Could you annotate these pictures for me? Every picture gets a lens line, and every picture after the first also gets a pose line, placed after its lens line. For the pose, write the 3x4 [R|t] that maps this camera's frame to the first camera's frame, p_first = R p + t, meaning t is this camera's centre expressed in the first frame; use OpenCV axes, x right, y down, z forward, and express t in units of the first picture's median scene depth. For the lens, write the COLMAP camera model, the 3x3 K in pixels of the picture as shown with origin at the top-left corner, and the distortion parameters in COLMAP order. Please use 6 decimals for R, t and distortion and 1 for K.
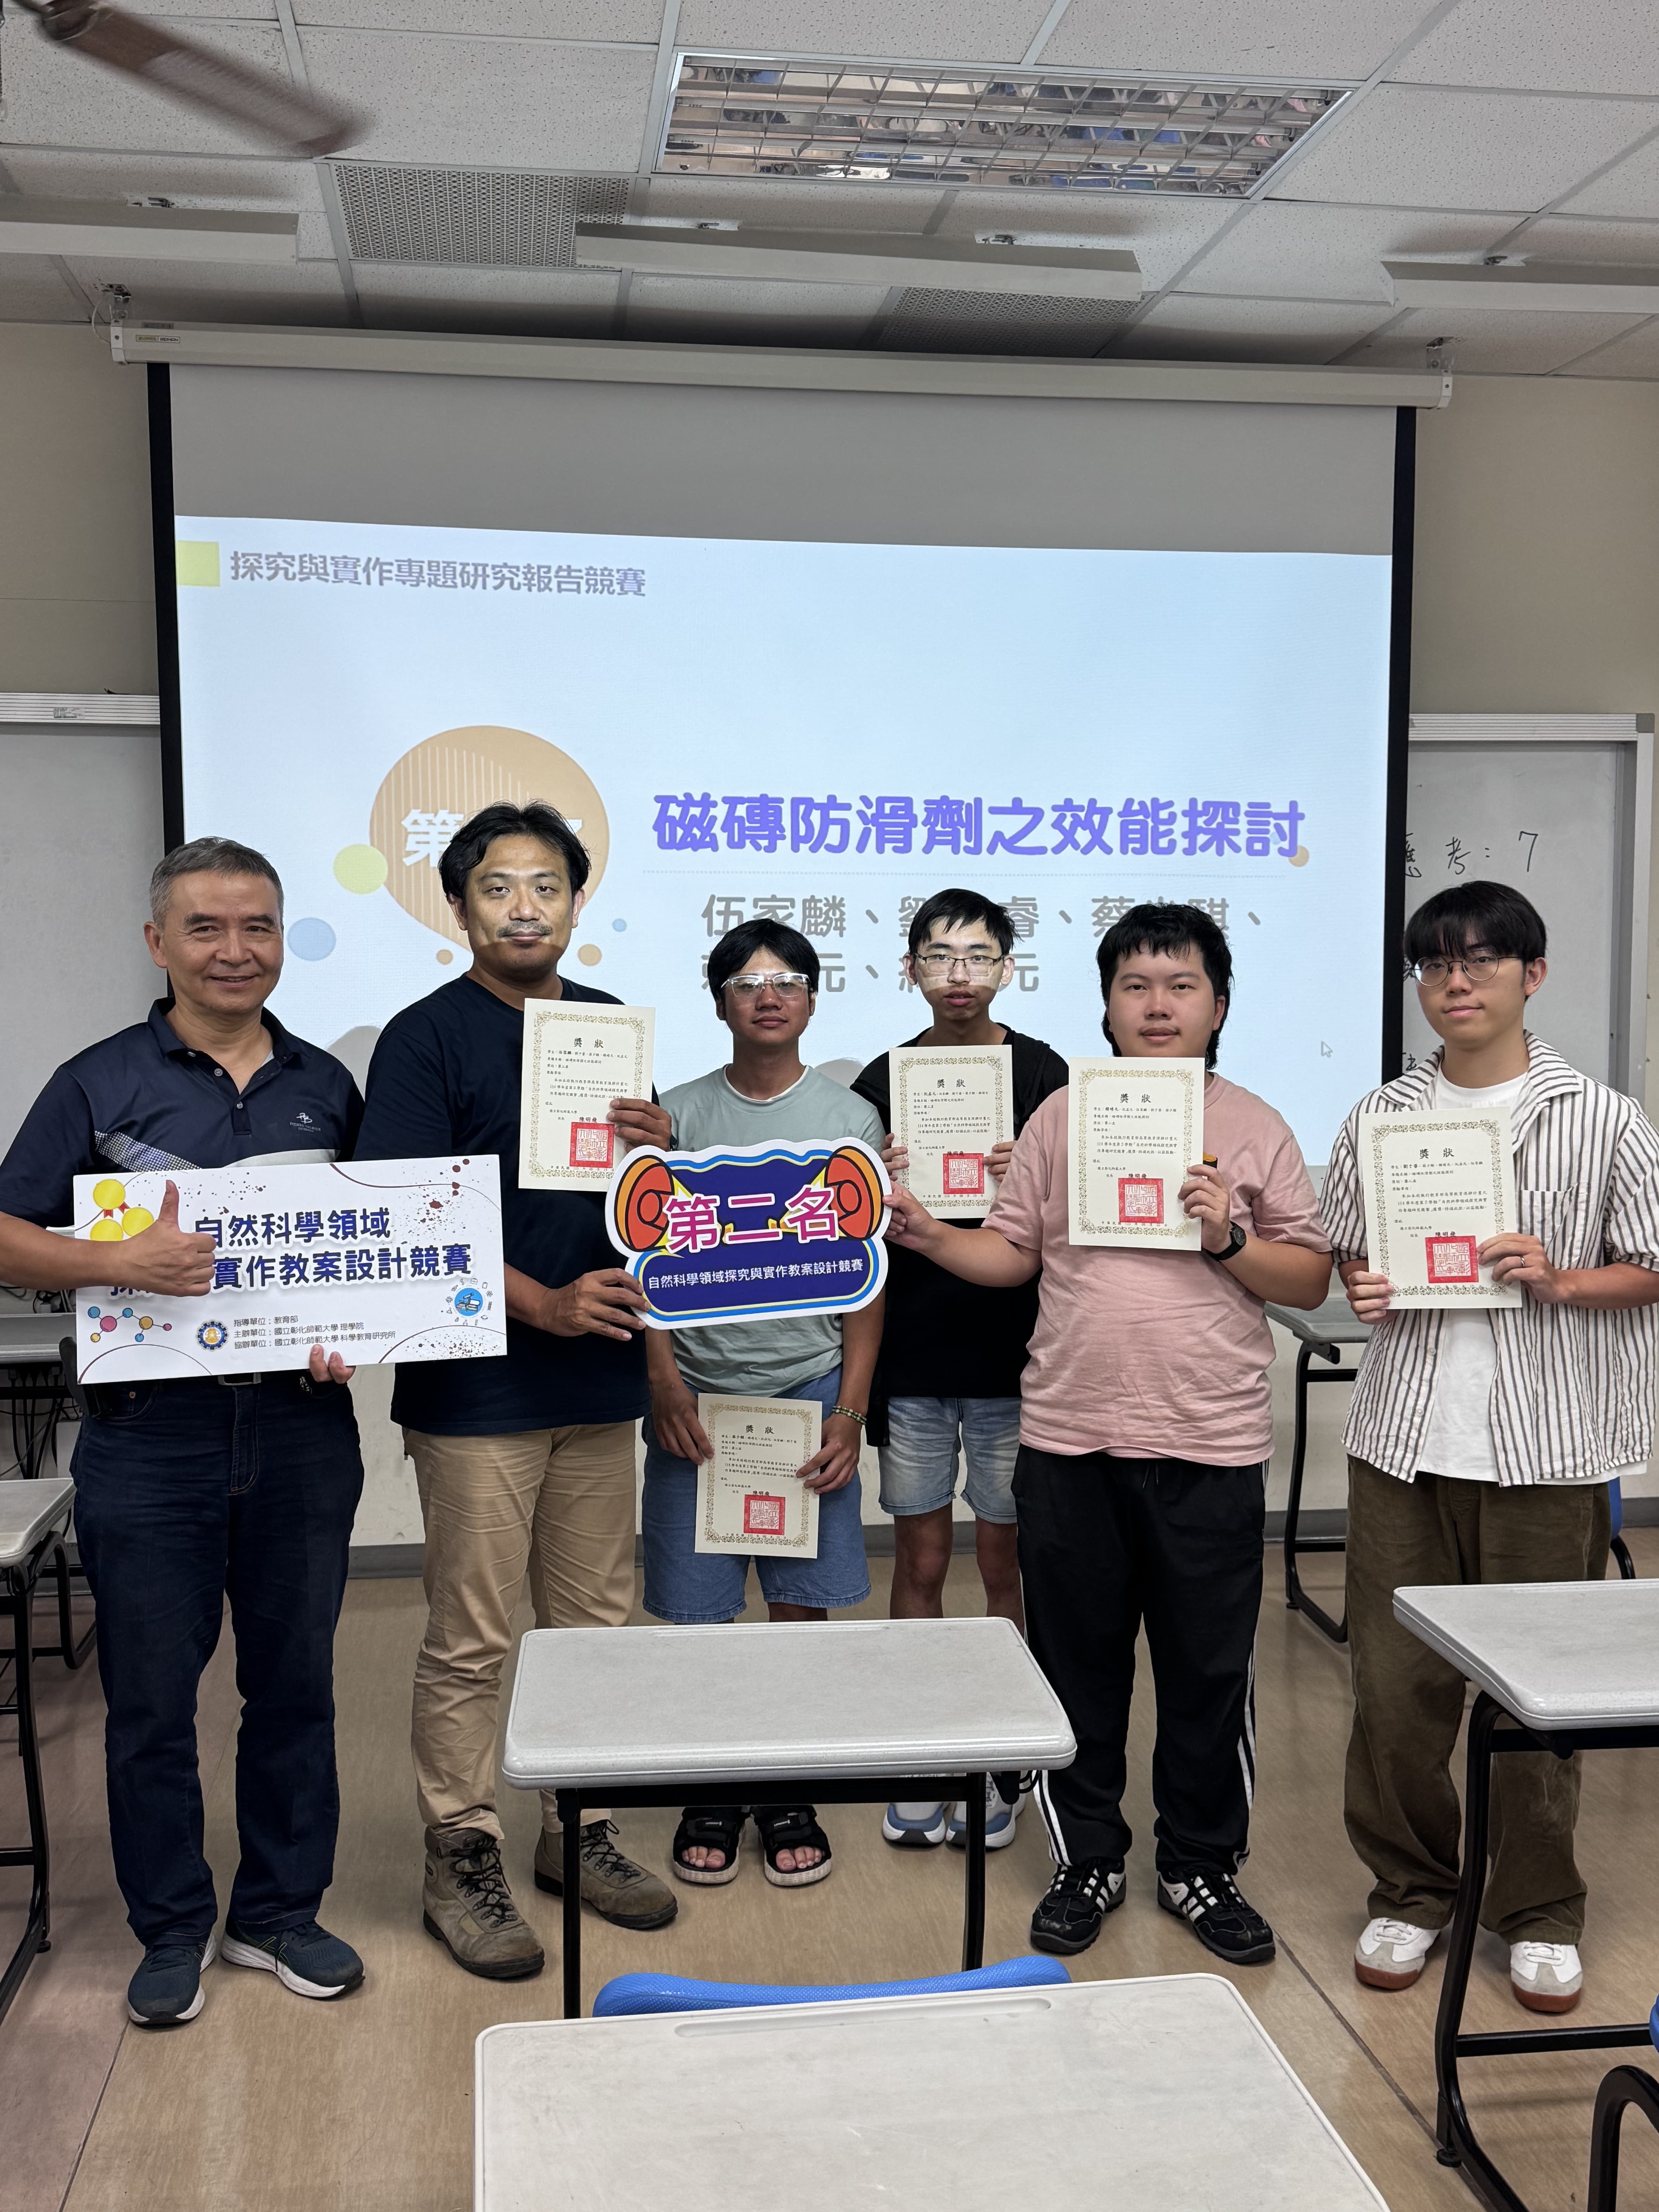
lens RADIAL K [[2251.9, 0, 844.3], [0, 2251.9, 1094.0], [0, 0, 1]] dist [0.128103, -0.275696]
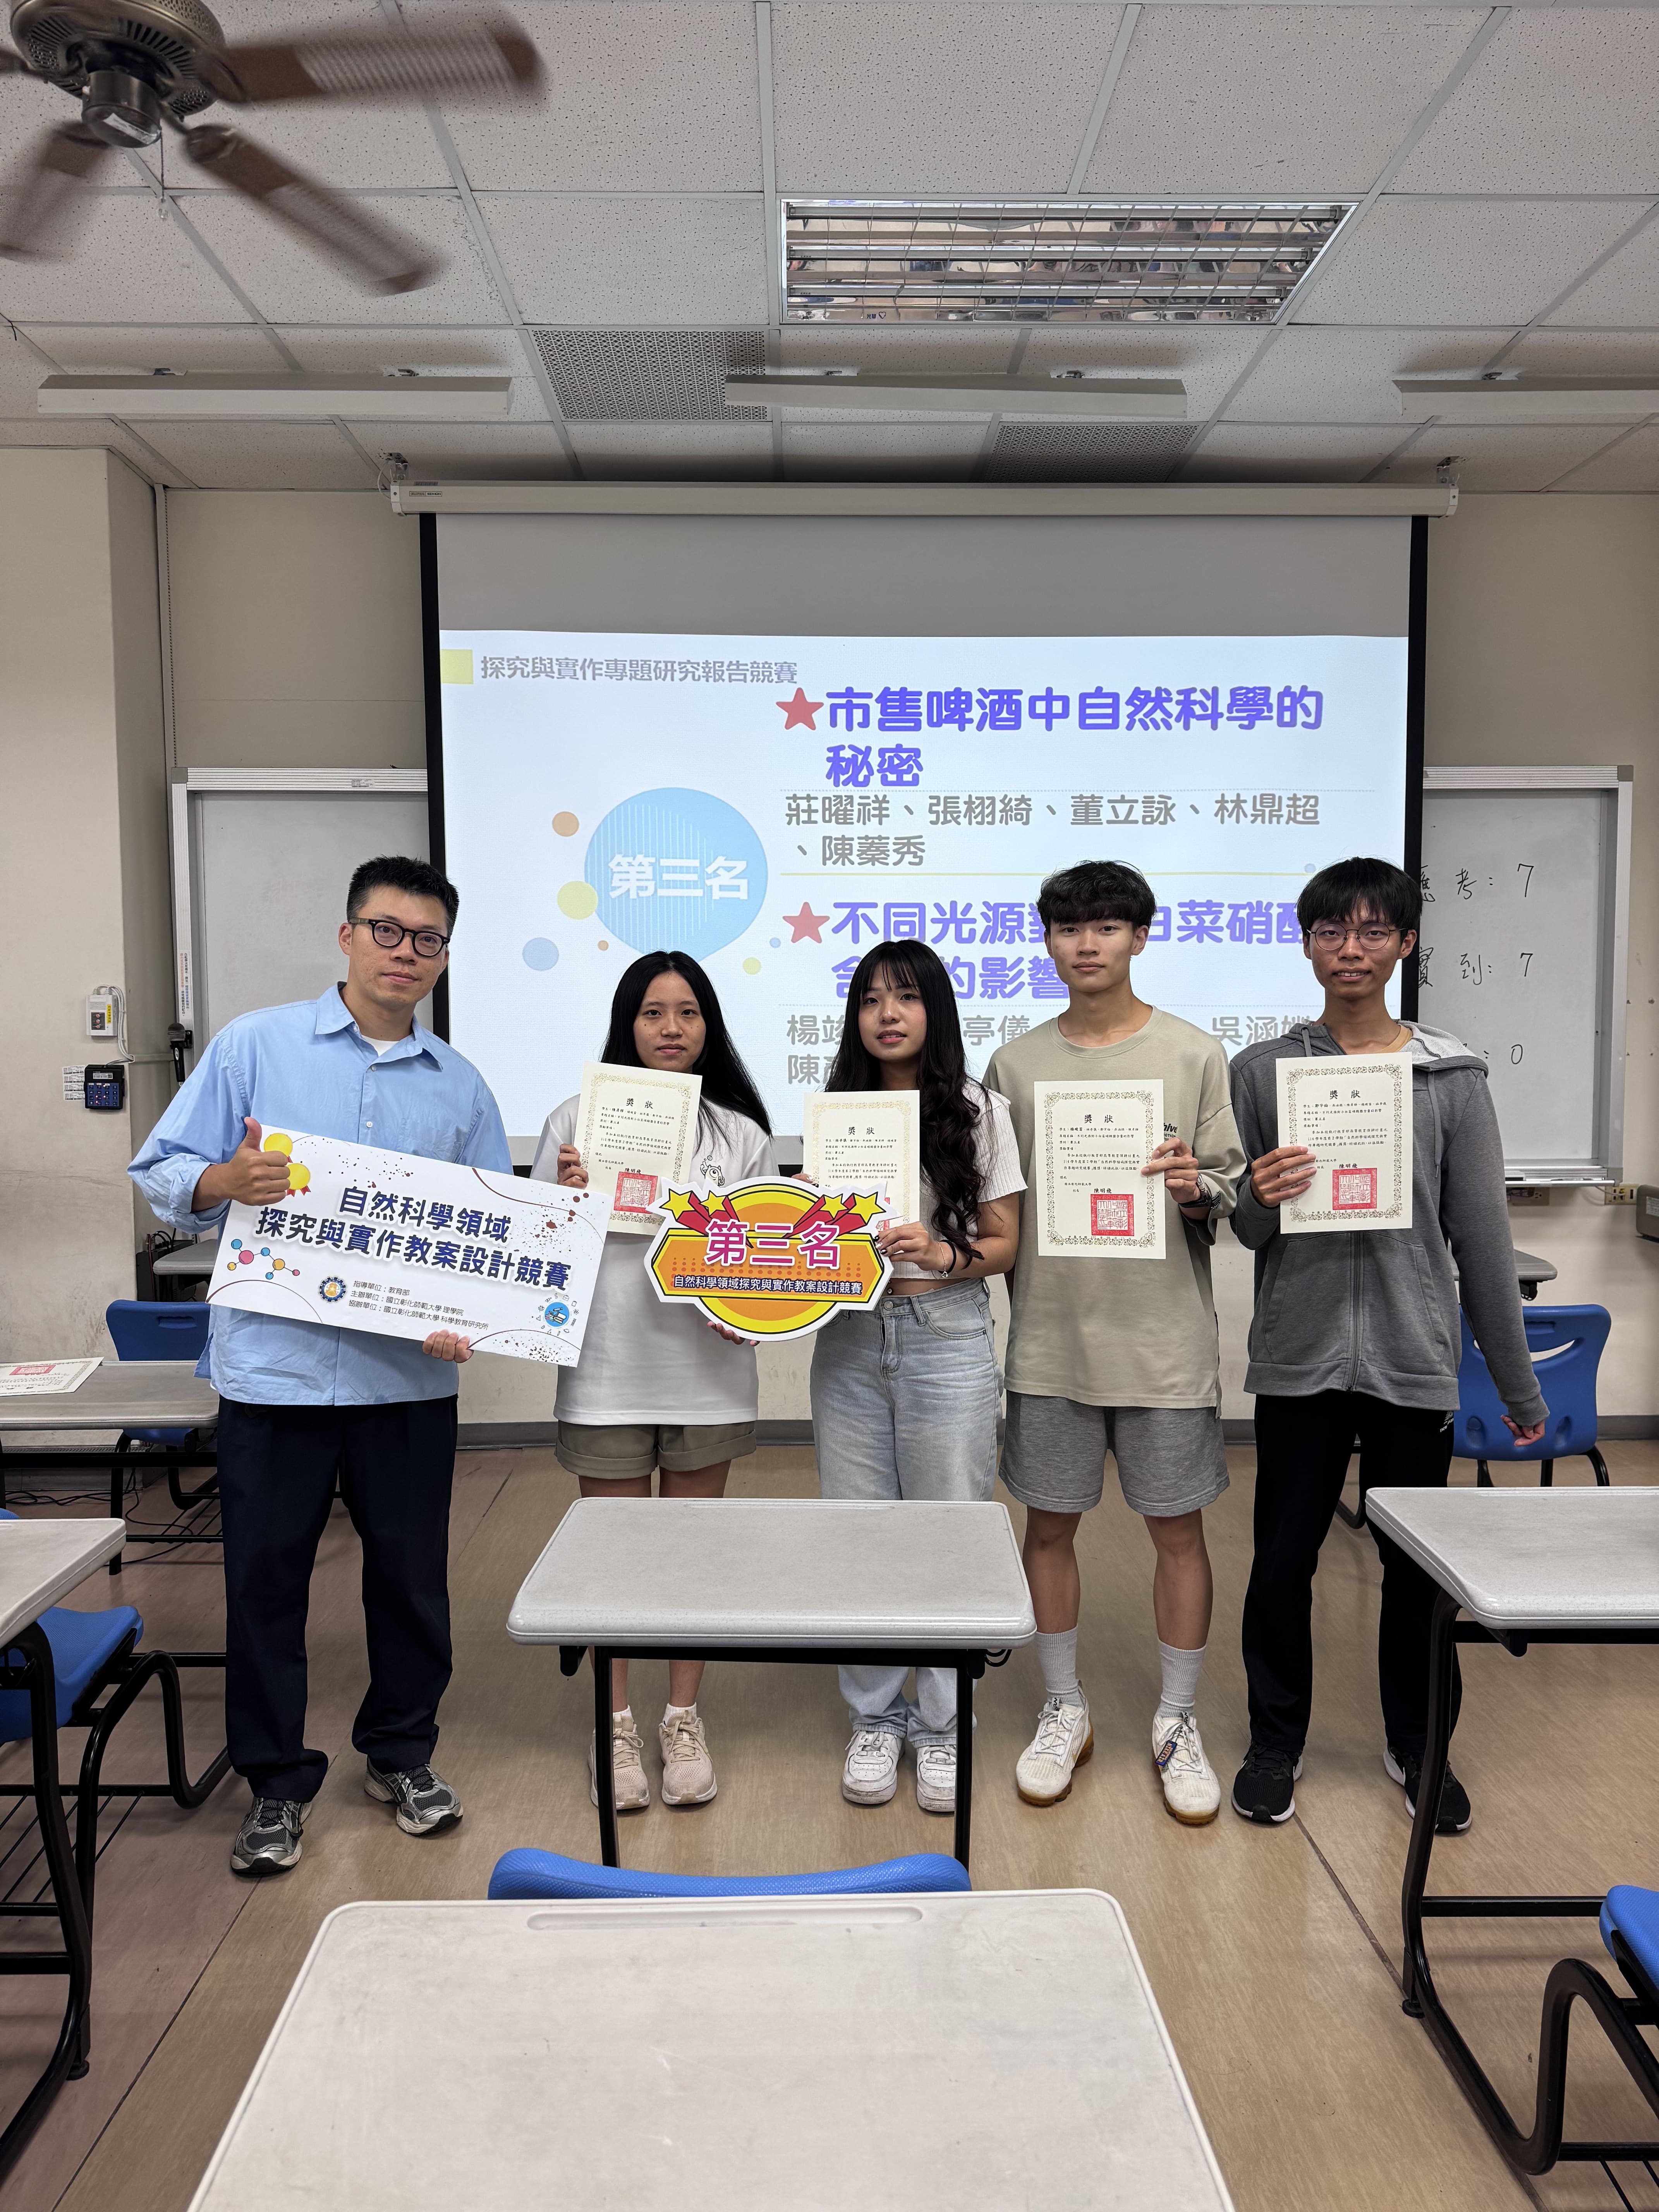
lens RADIAL K [[1599.2, 0, 829.5], [0, 1599.2, 1106.0], [0, 0, 1]] dist [0.048785, -0.068390]
pose [[0.991943, 0.006391, -0.126523, 0.060042], [-0.006902, 0.999970, -0.003601, 0.027418], [0.126496, 0.004445, 0.991957, 0.143128]]
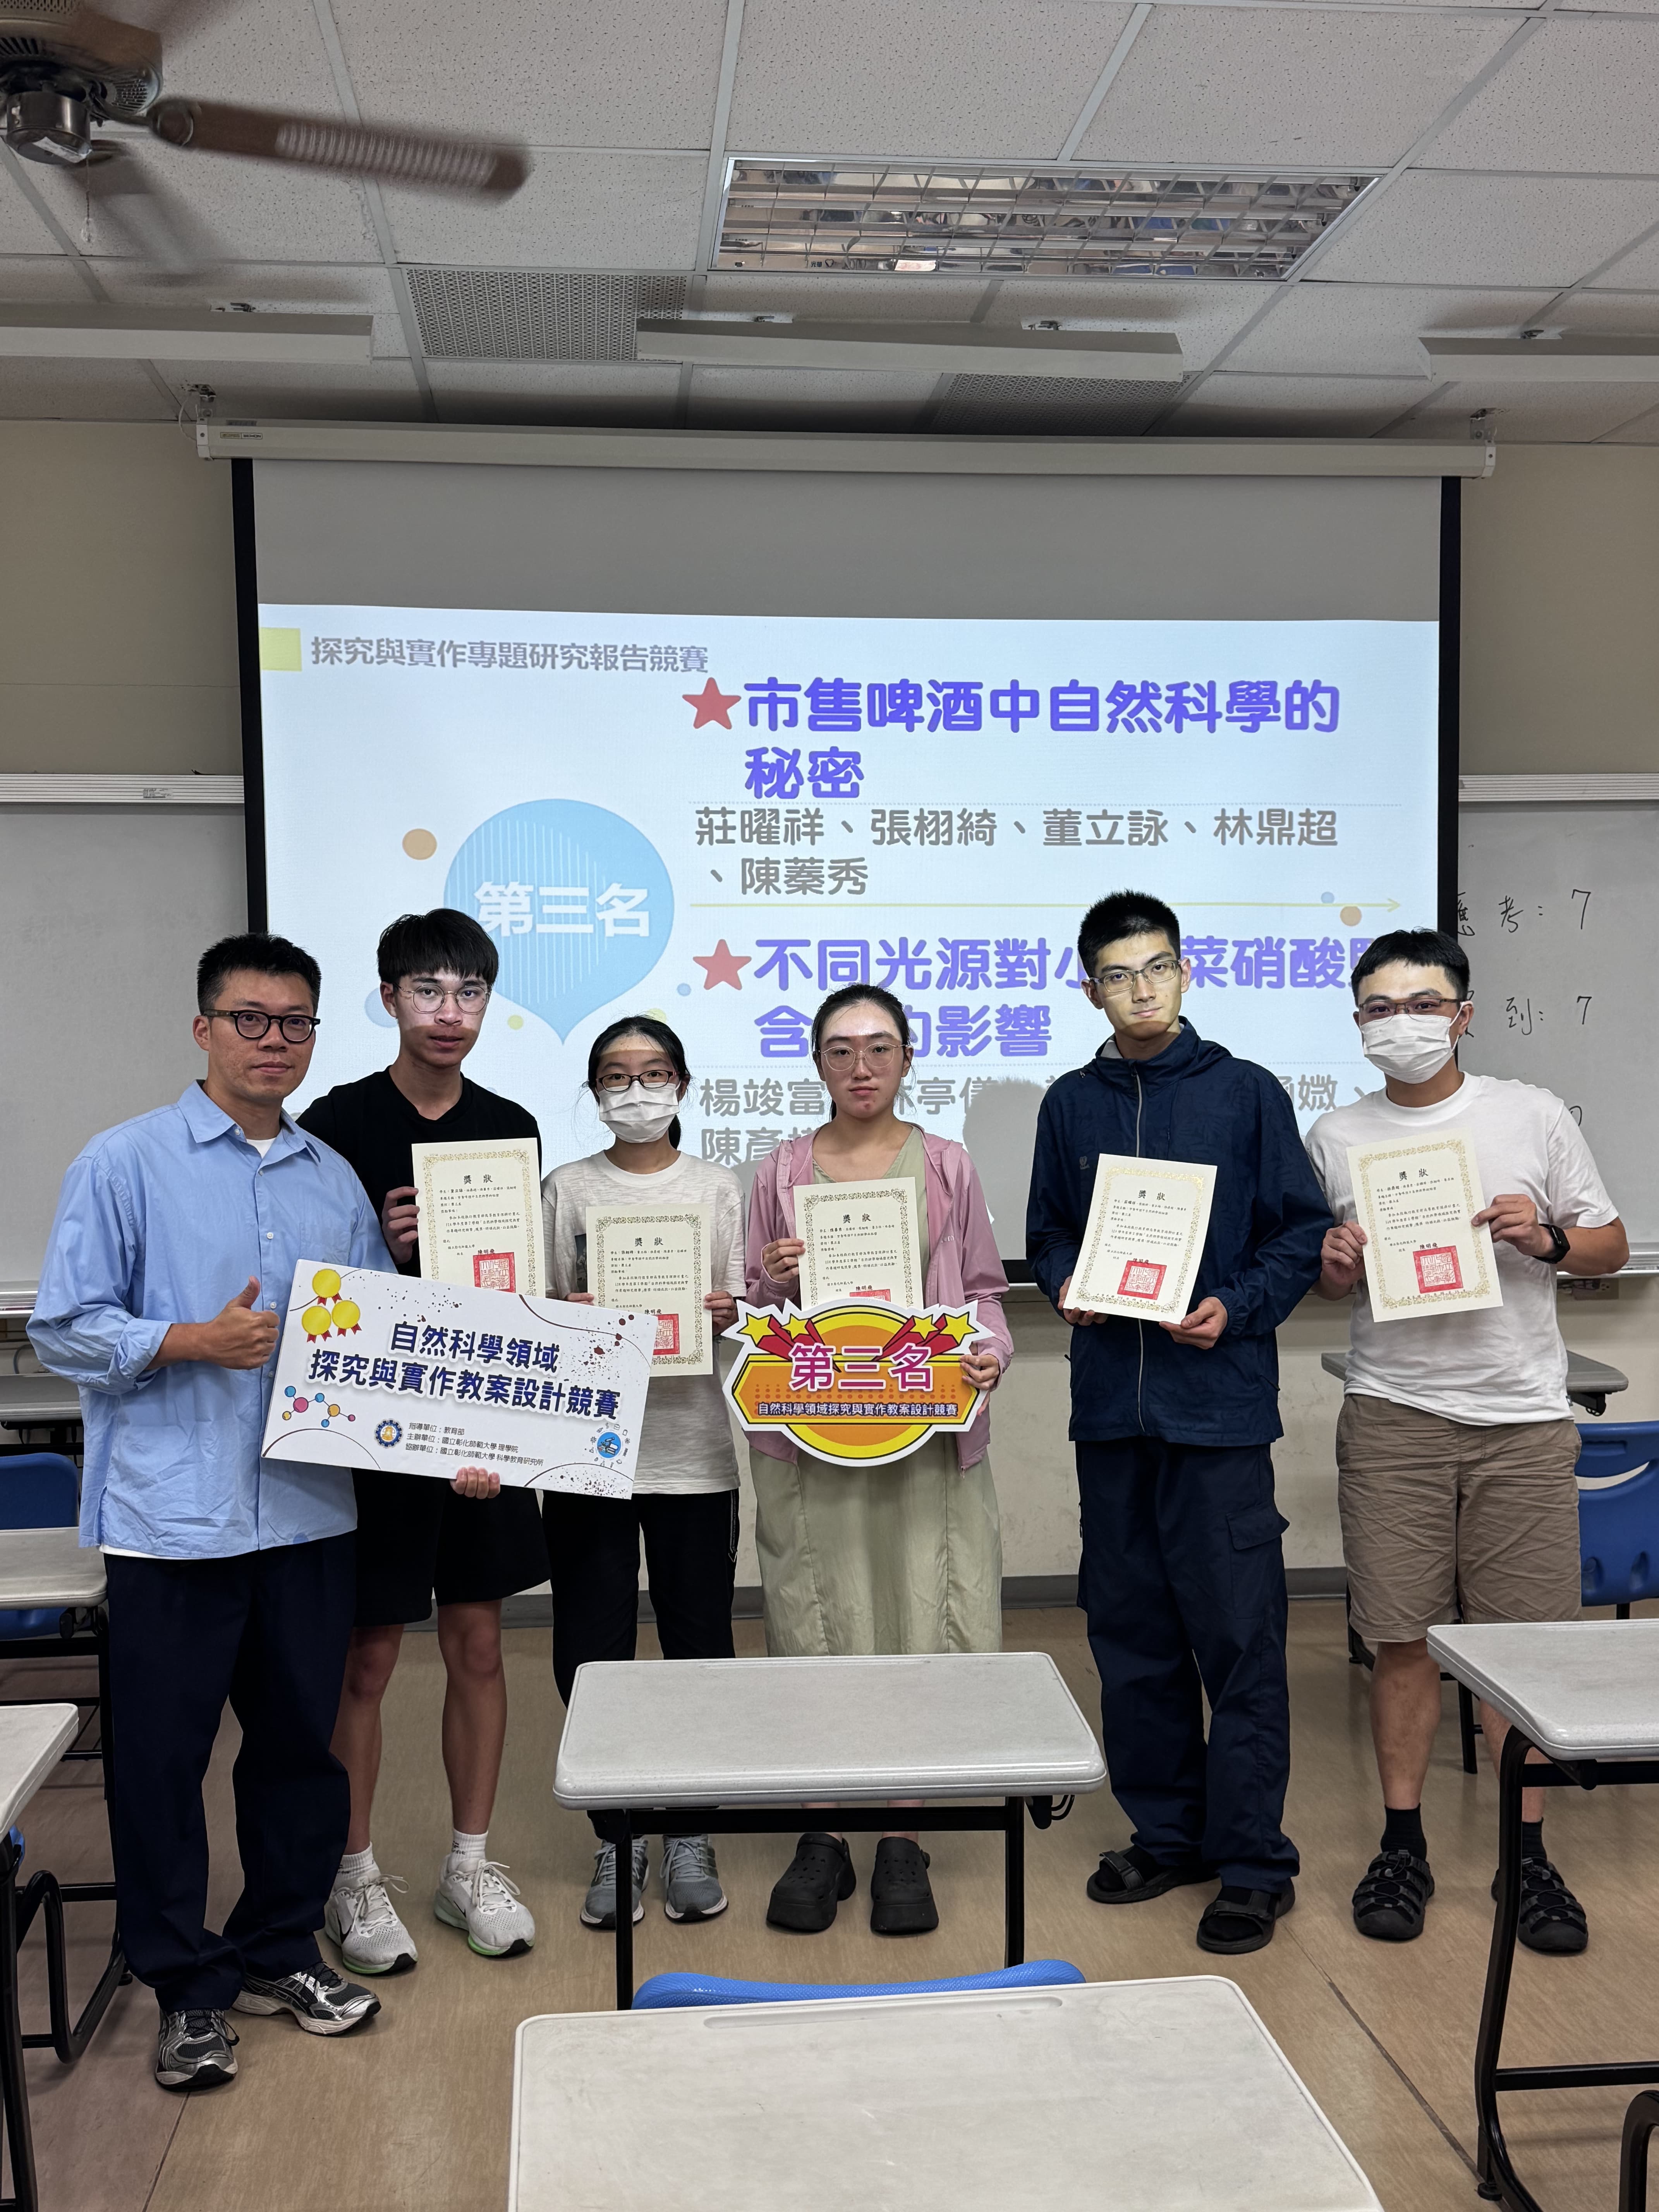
lens RADIAL K [[2249.1, 0, 839.8], [0, 2249.1, 1093.7], [0, 0, 1]] dist [0.128321, -0.267880]
pose [[0.999205, -0.008069, -0.039029, 0.014463], [0.006877, 0.999509, -0.030582, 0.005538], [0.039257, 0.030289, 0.998770, -0.028472]]
